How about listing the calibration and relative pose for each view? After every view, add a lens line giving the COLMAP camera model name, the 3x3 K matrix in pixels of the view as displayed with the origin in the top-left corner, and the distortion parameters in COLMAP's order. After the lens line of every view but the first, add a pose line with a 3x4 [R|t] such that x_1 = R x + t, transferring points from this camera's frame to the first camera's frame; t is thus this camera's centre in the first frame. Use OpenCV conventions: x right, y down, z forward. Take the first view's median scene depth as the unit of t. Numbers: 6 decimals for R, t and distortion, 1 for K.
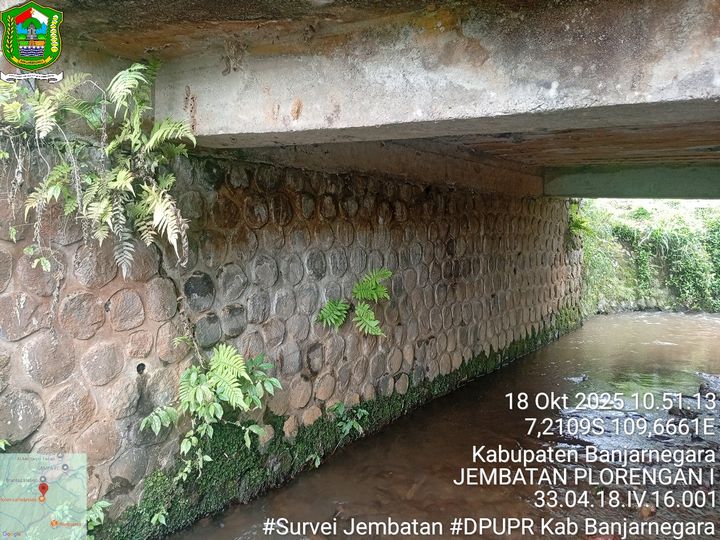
lens RADIAL K [[547.8, 0, 358.1], [0, 547.8, 268.8], [0, 0, 1]] dist [0.095610, -0.199767]
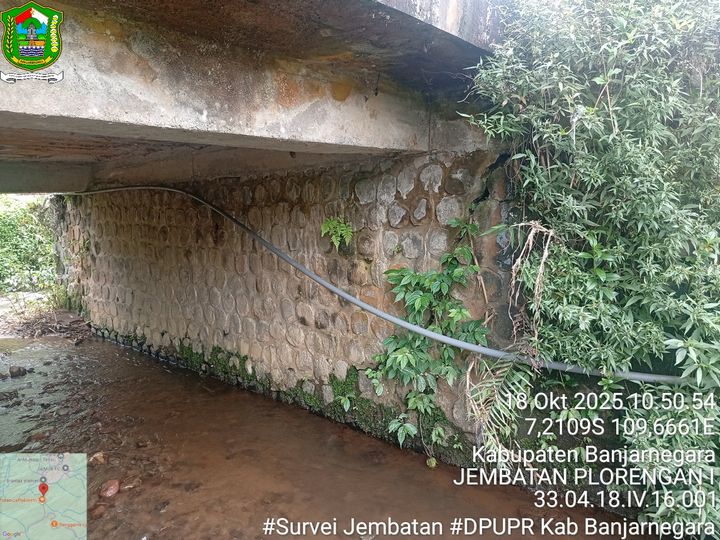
lens RADIAL K [[547.8, 0, 358.1], [0, 547.8, 268.8], [0, 0, 1]] dist [0.095610, -0.199767]
pose [[0.093779, -0.138106, 0.985968, -0.384966], [0.129063, 0.983662, 0.125508, -0.027467], [-0.987192, 0.115482, 0.110071, 0.194252]]
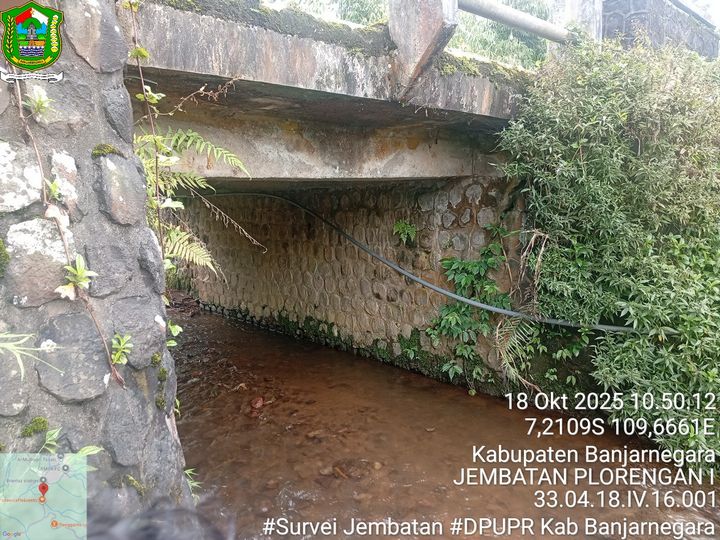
lens RADIAL K [[547.8, 0, 358.1], [0, 547.8, 268.8], [0, 0, 1]] dist [0.095610, -0.199767]
pose [[0.177052, -0.160715, 0.970991, -0.745756], [0.138096, 0.980874, 0.137170, -0.081705], [-0.974465, 0.109803, 0.195860, 0.188740]]
